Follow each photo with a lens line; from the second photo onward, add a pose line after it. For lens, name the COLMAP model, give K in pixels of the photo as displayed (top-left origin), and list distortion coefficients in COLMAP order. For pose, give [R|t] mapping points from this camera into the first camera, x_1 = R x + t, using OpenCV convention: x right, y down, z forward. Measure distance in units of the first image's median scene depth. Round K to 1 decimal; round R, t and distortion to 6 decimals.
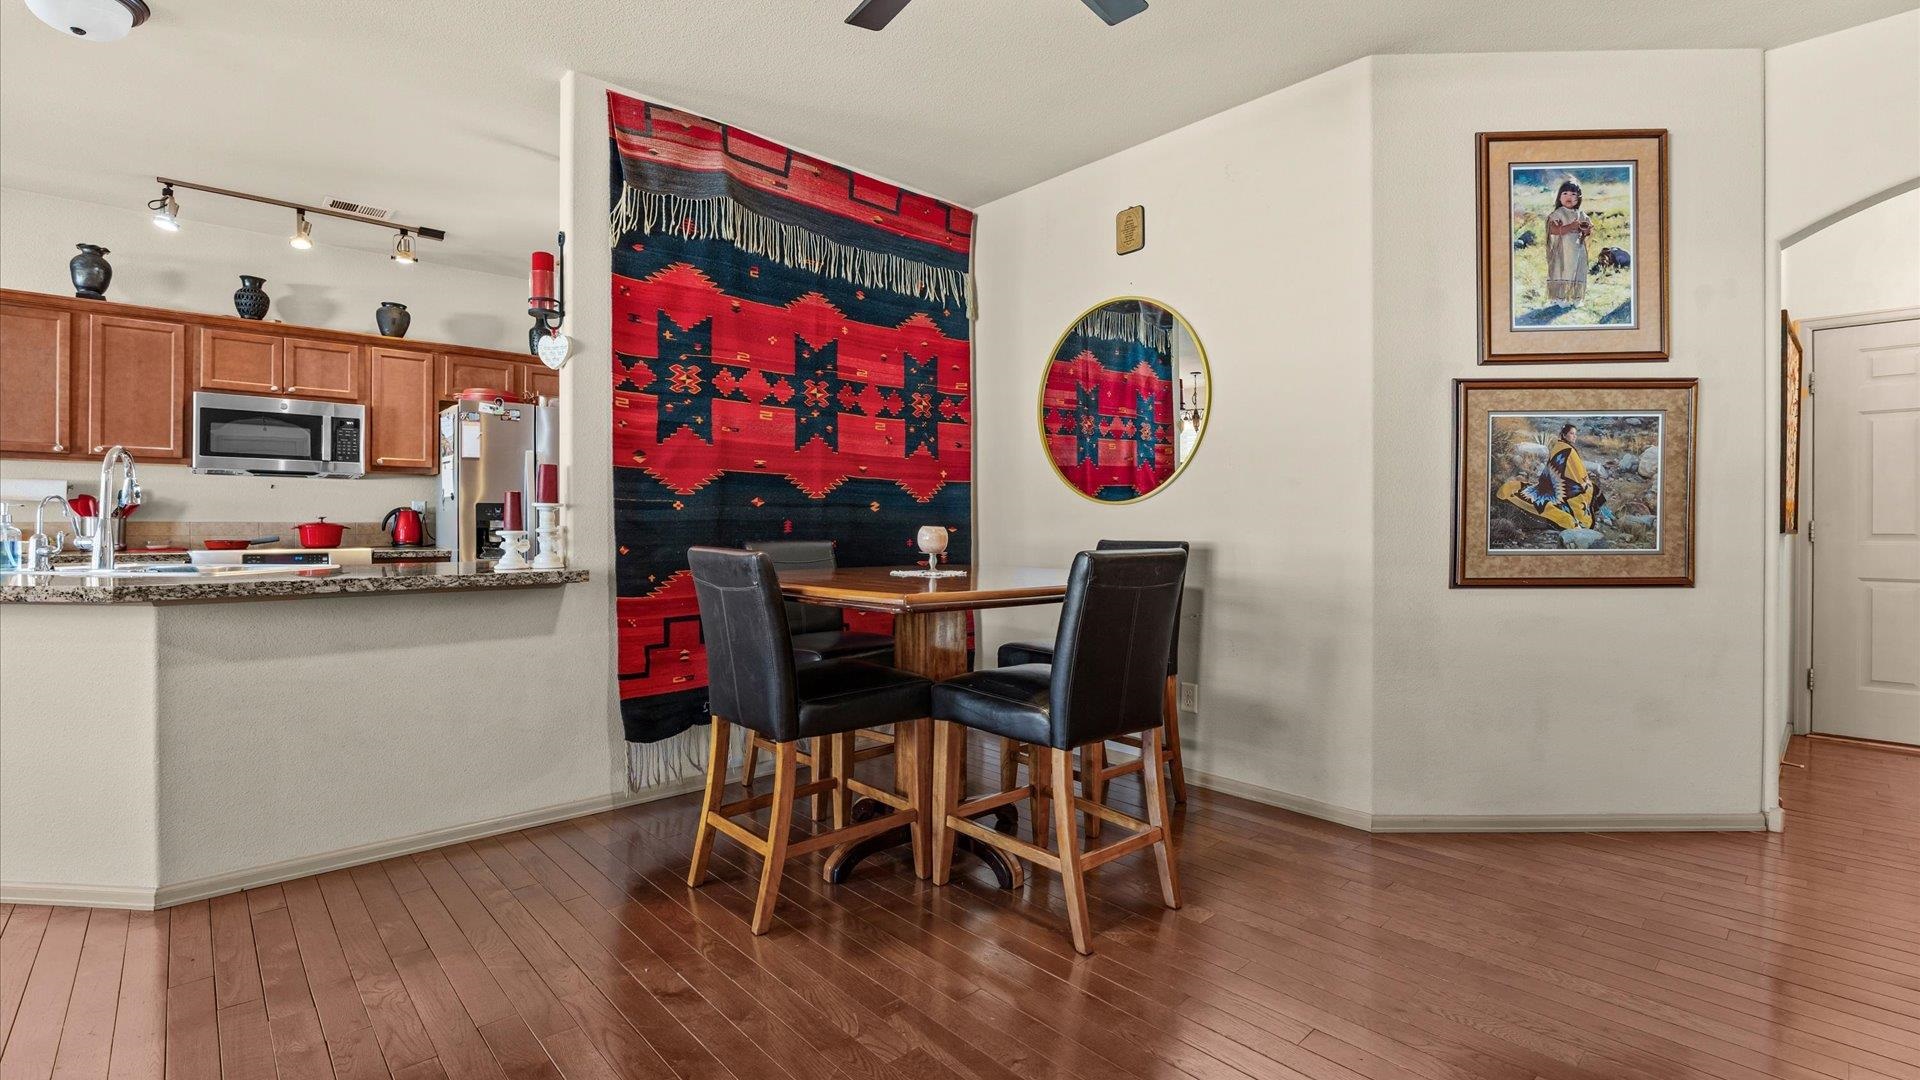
lens RADIAL K [[848.8, 0, 957.3], [0, 848.8, 532.2], [0, 0, 1]] dist [-0.001972, 0.000315]
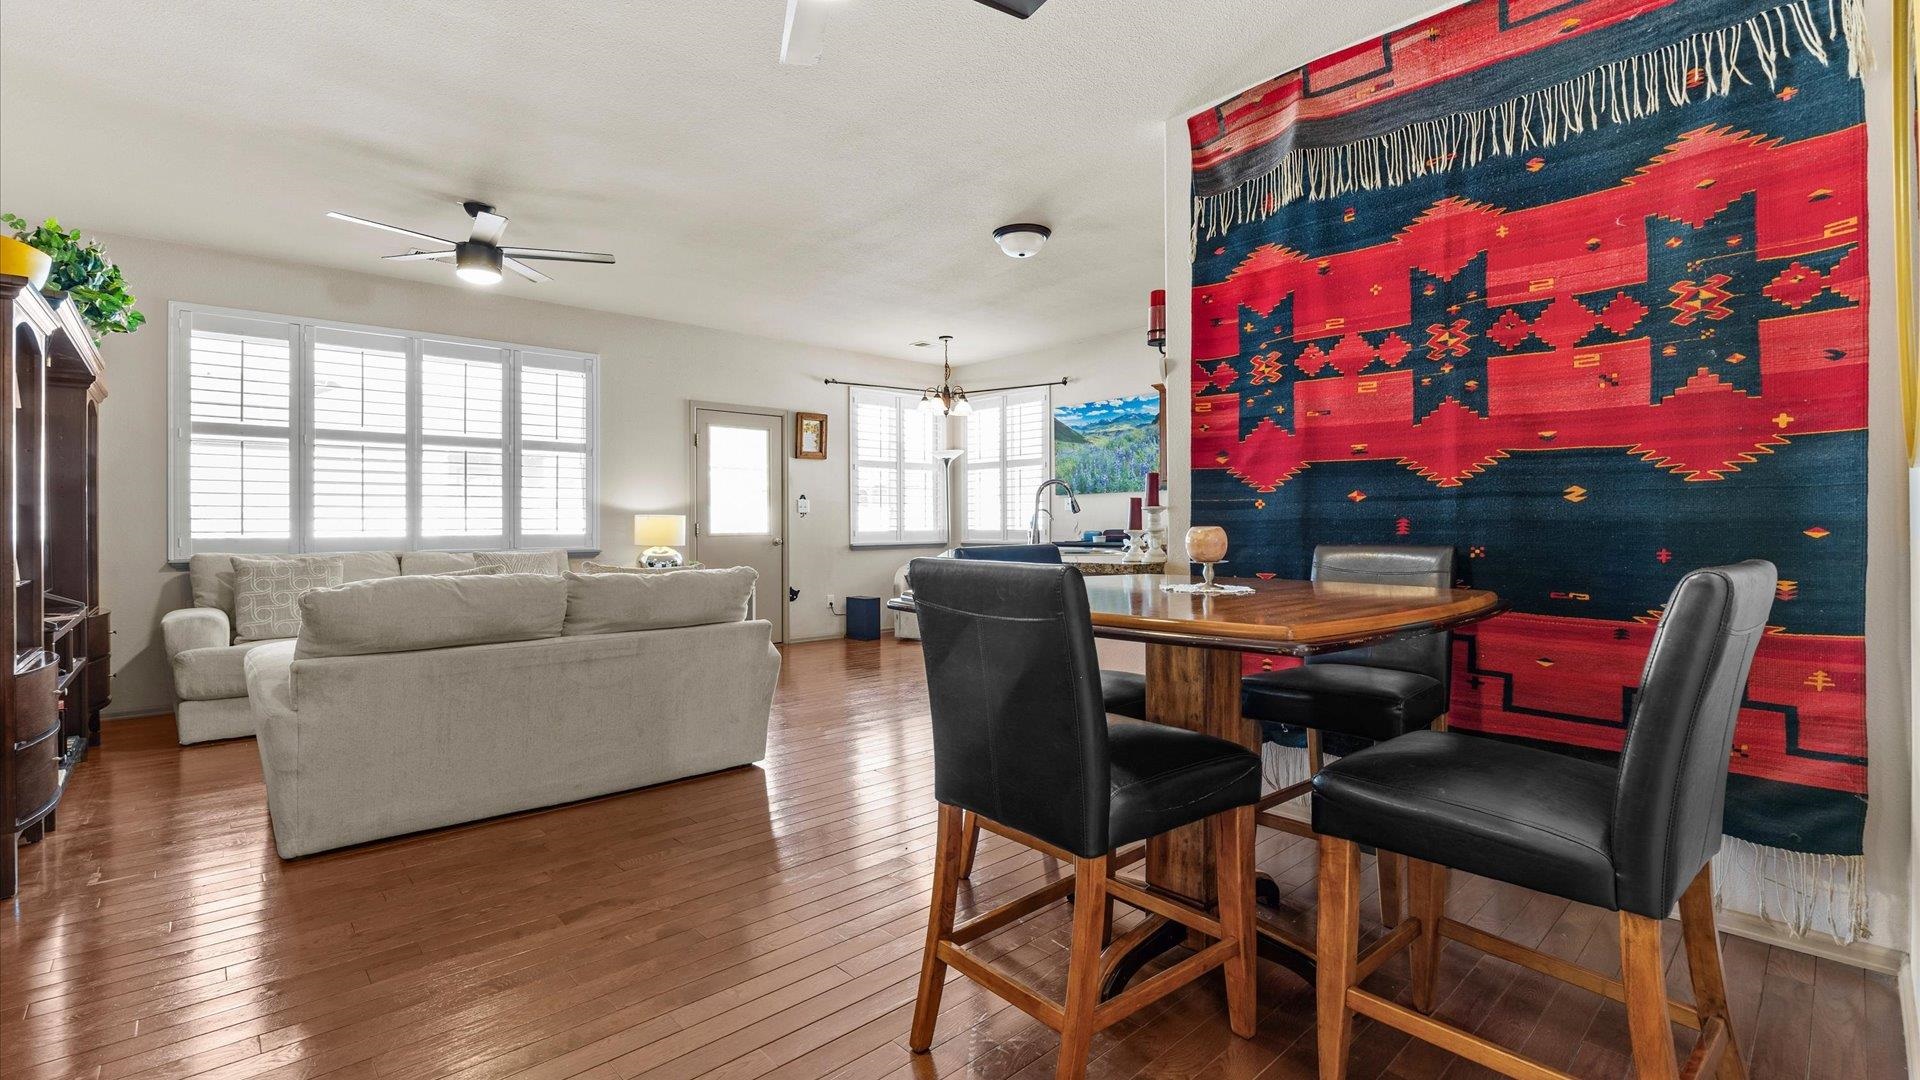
lens RADIAL K [[848.8, 0, 957.3], [0, 848.8, 532.2], [0, 0, 1]] dist [-0.001972, 0.000315]
pose [[0.001937, 0.004870, -0.999986, 0.567954], [-0.007592, 0.999959, 0.004855, -0.002357], [0.999969, 0.007582, 0.001974, 0.612024]]
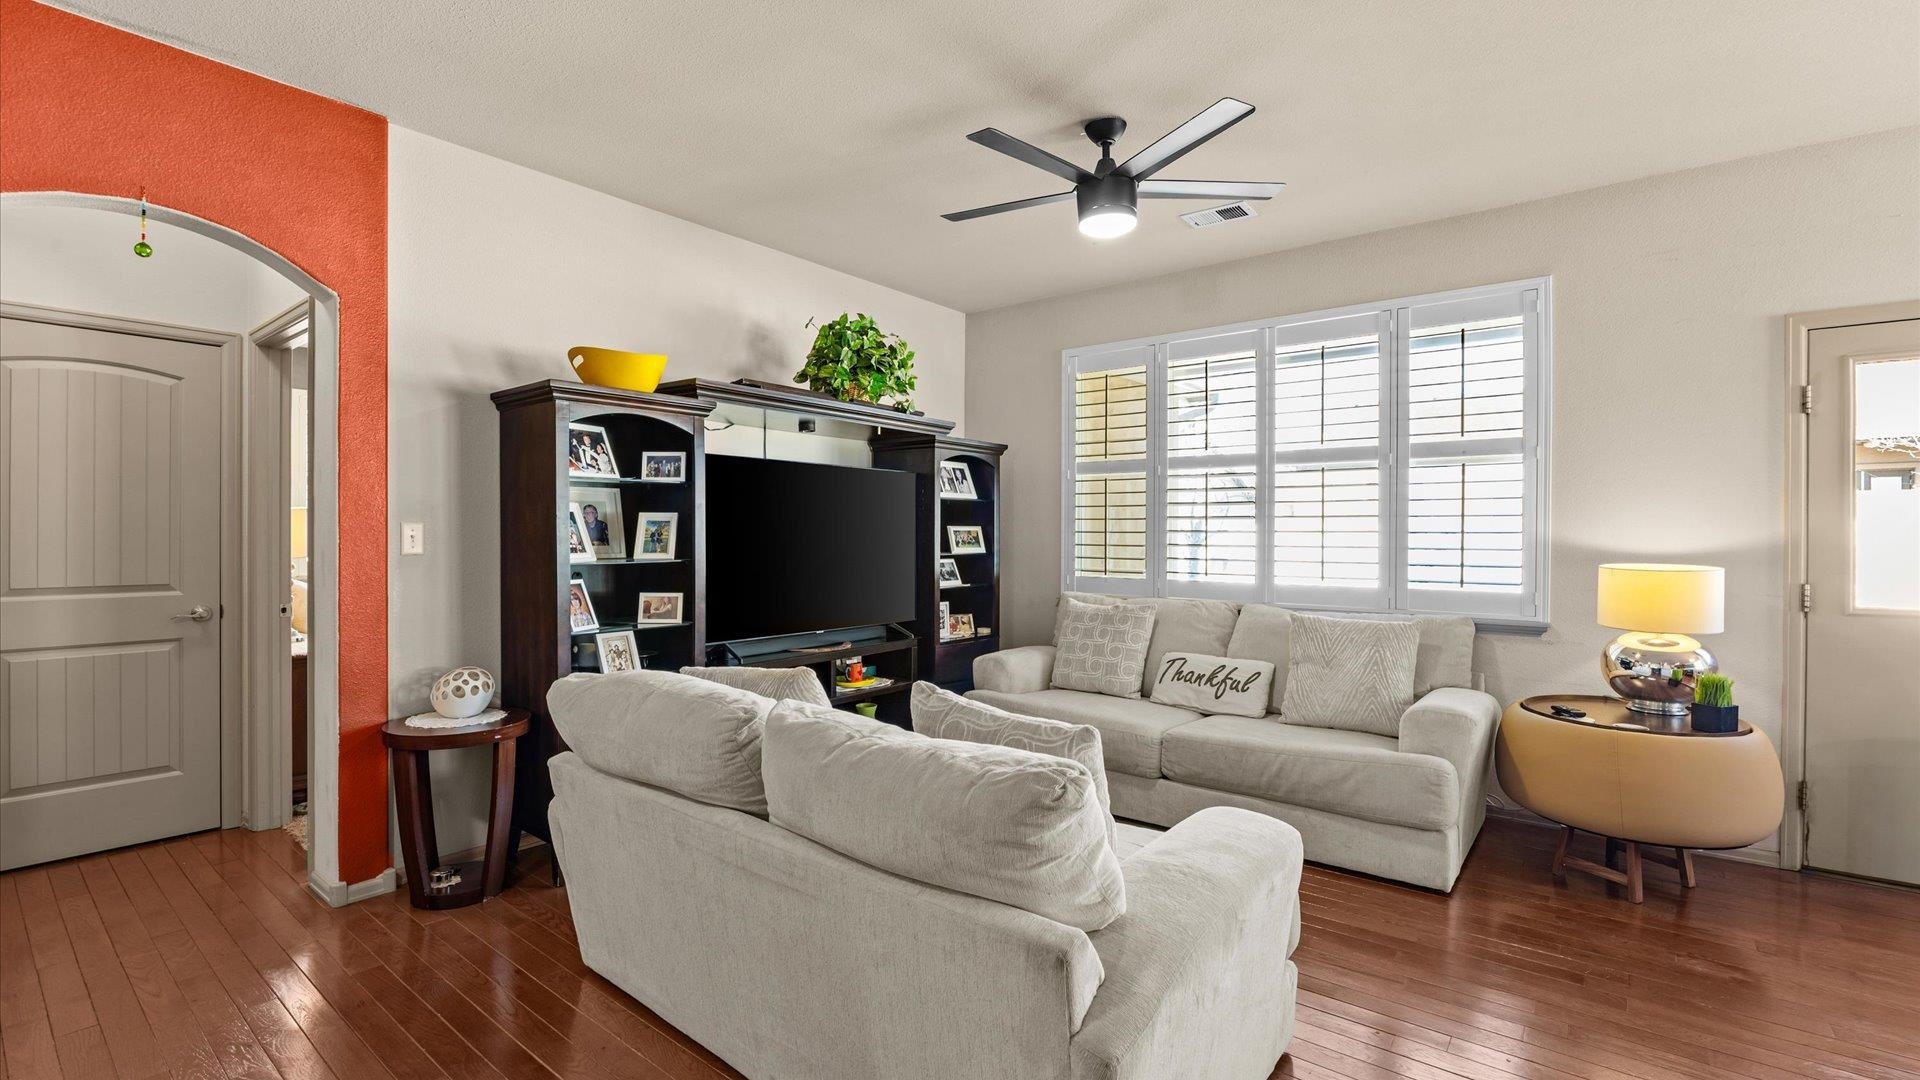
lens RADIAL K [[848.8, 0, 957.3], [0, 848.8, 532.2], [0, 0, 1]] dist [-0.001972, 0.000315]
pose [[-0.986692, -0.006252, -0.162483, -0.331717], [-0.008730, 0.999856, 0.014542, -0.064948], [0.162368, 0.015767, -0.986604, 0.734499]]
